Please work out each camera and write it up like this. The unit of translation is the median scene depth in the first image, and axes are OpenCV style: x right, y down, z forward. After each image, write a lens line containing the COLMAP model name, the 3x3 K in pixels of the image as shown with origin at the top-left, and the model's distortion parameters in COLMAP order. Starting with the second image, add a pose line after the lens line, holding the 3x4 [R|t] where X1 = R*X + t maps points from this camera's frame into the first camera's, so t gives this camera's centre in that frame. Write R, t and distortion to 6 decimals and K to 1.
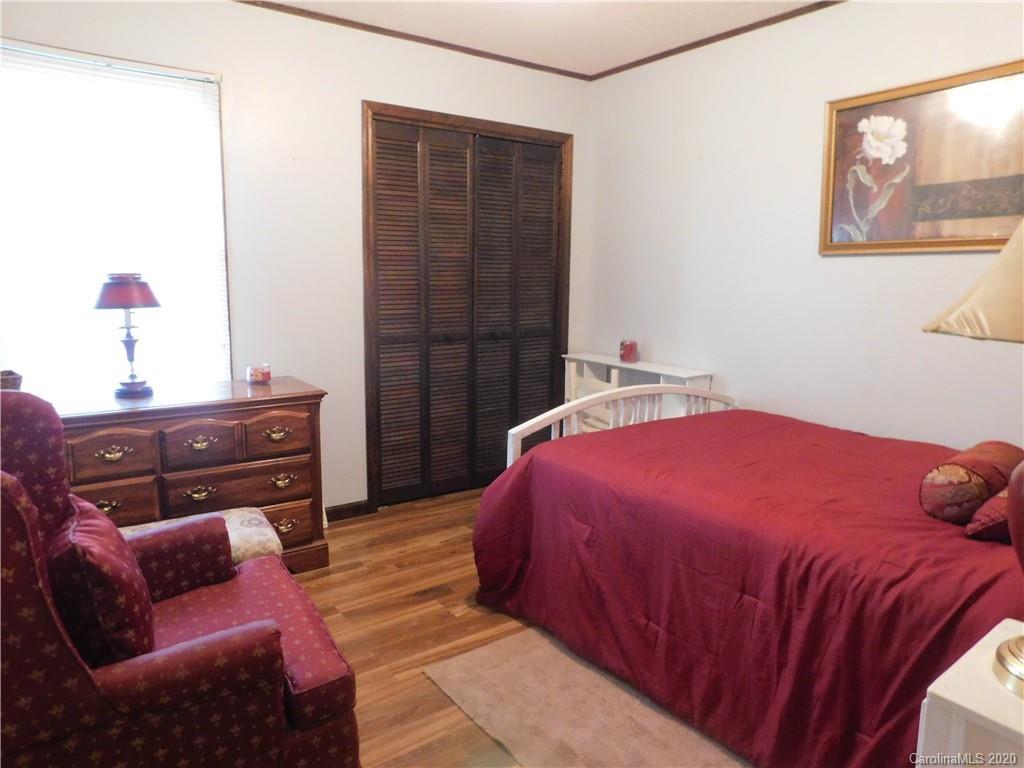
lens RADIAL K [[679.7, 0, 512.6], [0, 679.7, 381.0], [0, 0, 1]] dist [-0.024290, 0.006430]
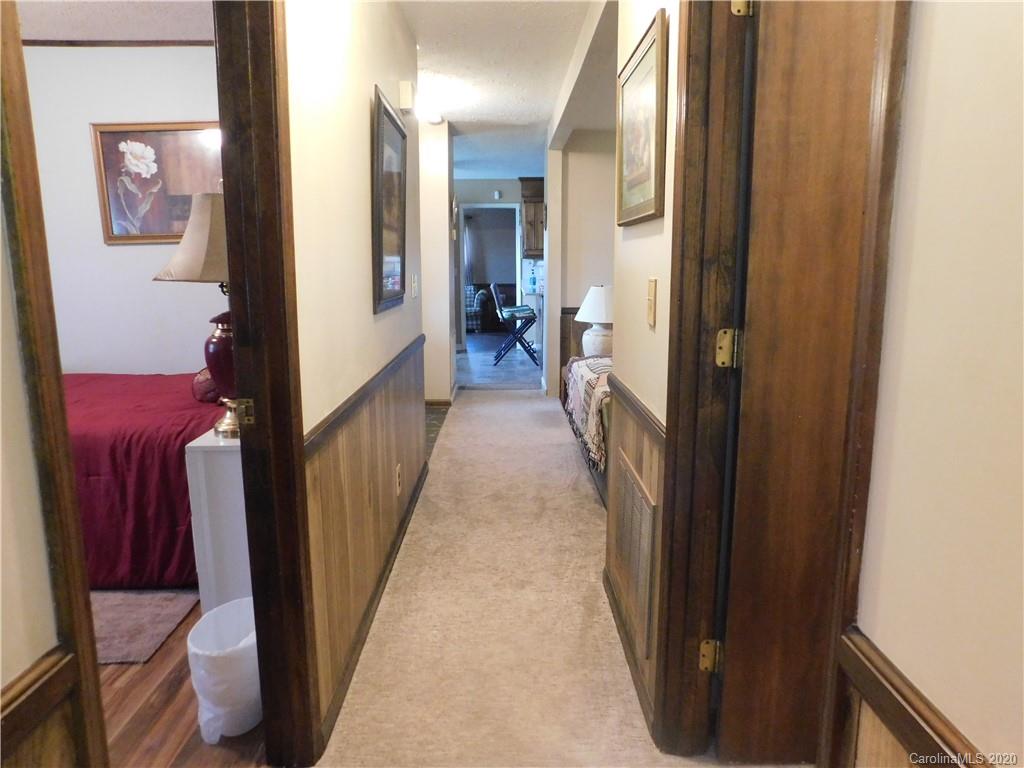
lens RADIAL K [[679.7, 0, 511.3], [0, 679.7, 381.3], [0, 0, 1]] dist [-0.024290, 0.006430]
pose [[0.589726, -0.153718, 0.792839, -0.164097], [0.137064, 0.986527, 0.089320, 0.069927], [-0.795887, 0.055995, 0.602850, -0.415672]]
